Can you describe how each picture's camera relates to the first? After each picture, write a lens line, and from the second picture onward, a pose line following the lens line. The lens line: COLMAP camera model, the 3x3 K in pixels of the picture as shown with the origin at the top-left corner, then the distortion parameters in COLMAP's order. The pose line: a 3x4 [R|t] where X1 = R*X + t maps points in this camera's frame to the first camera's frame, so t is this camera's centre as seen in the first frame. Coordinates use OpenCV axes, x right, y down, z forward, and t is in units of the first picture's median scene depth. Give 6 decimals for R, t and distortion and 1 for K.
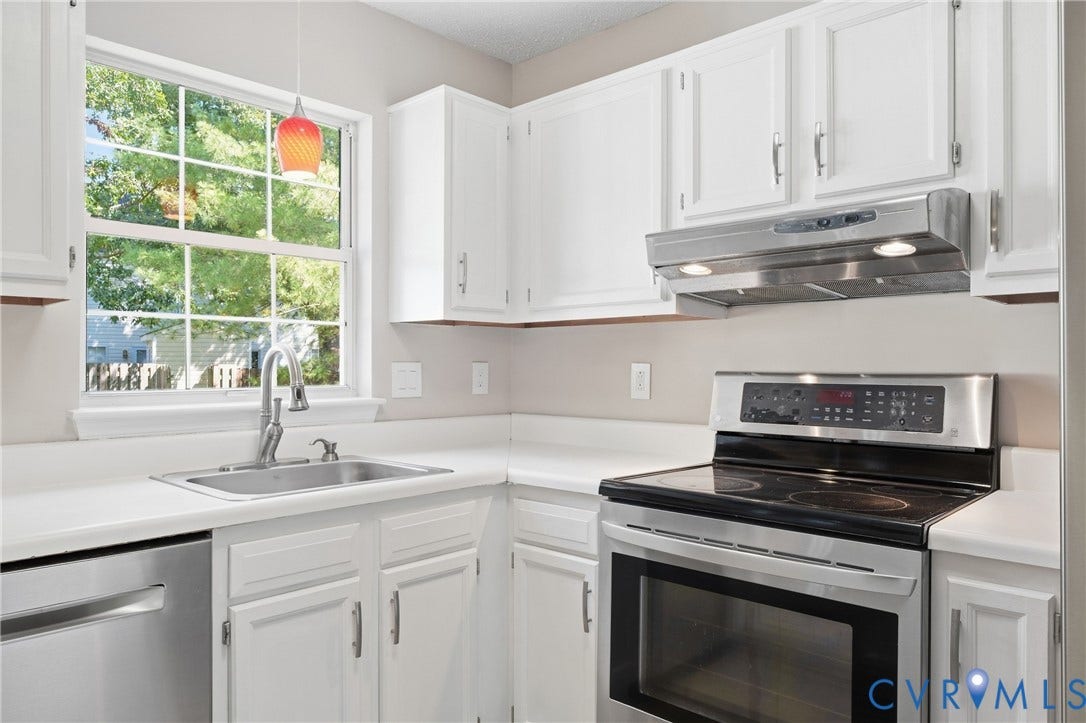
lens RADIAL K [[731.2, 0, 543.0], [0, 731.2, 361.5], [0, 0, 1]] dist [-0.000584, -0.000460]
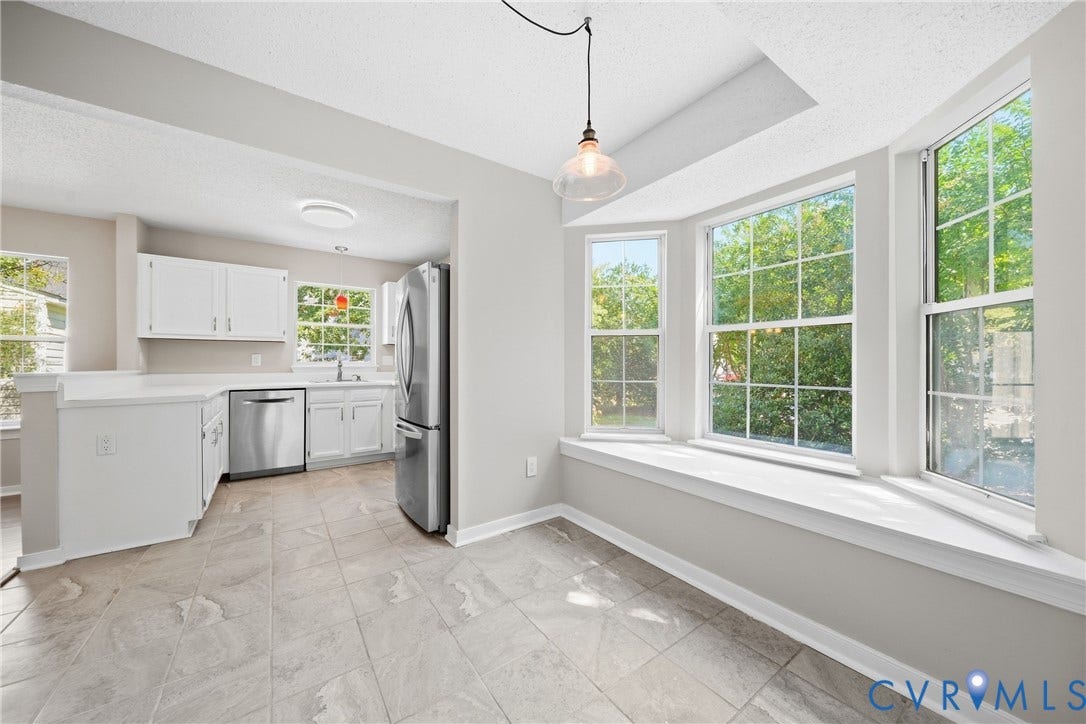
lens RADIAL K [[382.9, 0, 542.0], [0, 382.9, 361.3], [0, 0, 1]] dist [0.000386, -0.000100]
pose [[0.978275, -0.001557, -0.207307, 1.241676], [0.001586, 0.999999, -0.000028, 0.039446], [0.207307, -0.000301, 0.978276, -0.901095]]
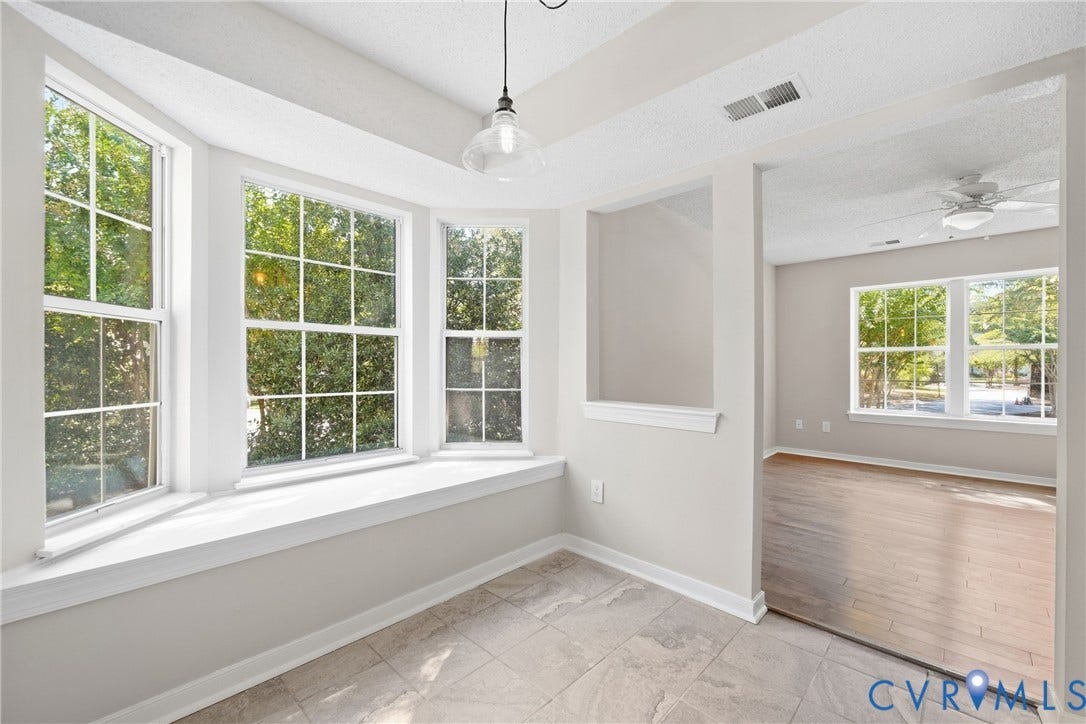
lens RADIAL K [[467.8, 0, 545.3], [0, 467.8, 365.8], [0, 0, 1]] dist [0.000165, 0.000000]
pose [[0.006397, -0.004800, 0.999968, 0.398332], [-0.003304, 0.999983, 0.004821, 0.026725], [-0.999974, -0.003335, 0.006381, -0.233432]]
